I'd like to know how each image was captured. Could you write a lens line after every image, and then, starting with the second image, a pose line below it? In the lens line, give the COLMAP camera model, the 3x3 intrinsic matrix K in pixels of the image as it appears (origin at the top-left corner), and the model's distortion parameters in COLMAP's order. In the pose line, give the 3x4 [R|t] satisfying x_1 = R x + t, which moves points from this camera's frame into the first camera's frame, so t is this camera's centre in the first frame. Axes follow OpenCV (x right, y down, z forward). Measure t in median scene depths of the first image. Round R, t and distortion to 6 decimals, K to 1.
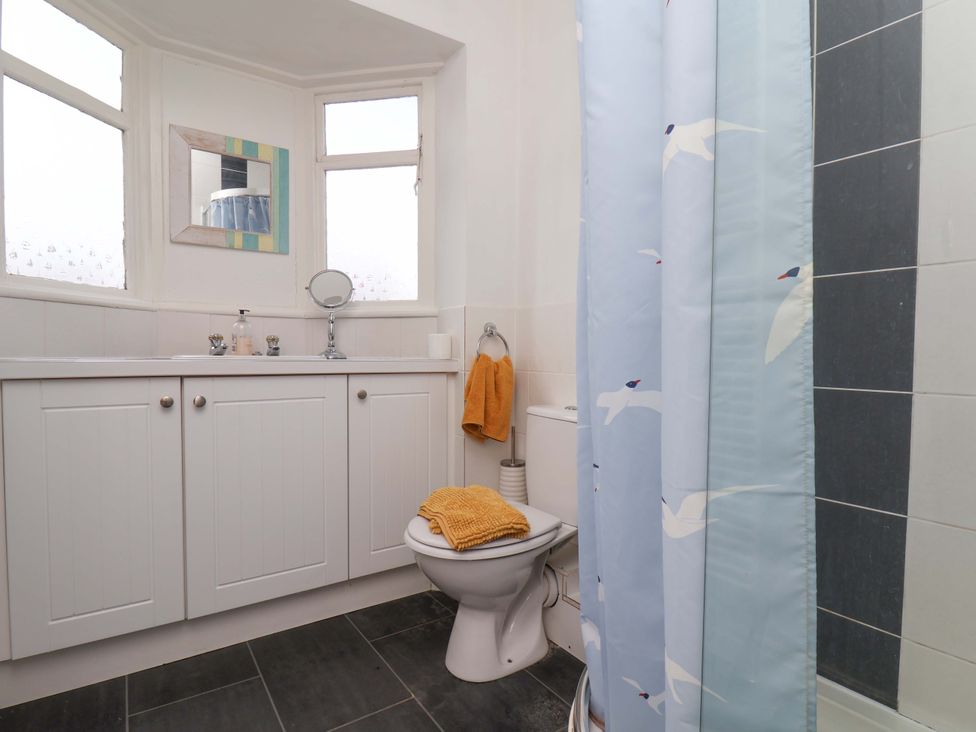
lens RADIAL K [[519.9, 0, 484.3], [0, 519.9, 369.3], [0, 0, 1]] dist [-0.016446, -0.001348]
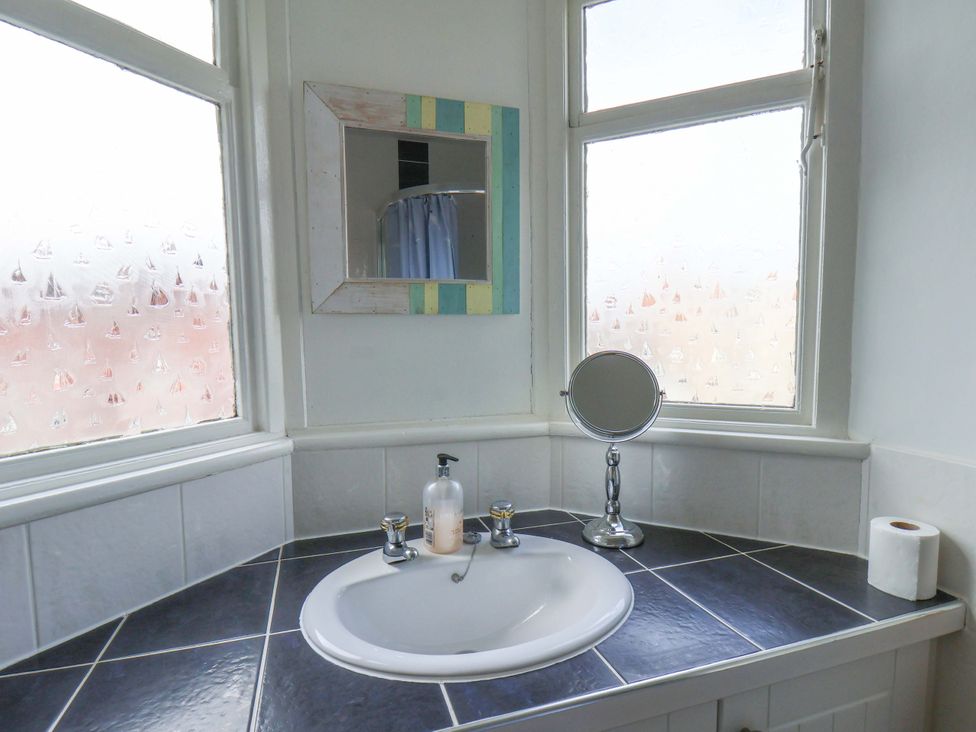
lens RADIAL K [[519.9, 0, 484.3], [0, 519.9, 369.3], [0, 0, 1]] dist [-0.016446, -0.001348]
pose [[0.954391, 0.008177, -0.298446, -0.262363], [0.005366, 0.998994, 0.044530, -0.196097], [0.298510, -0.044101, 0.953387, 0.504206]]
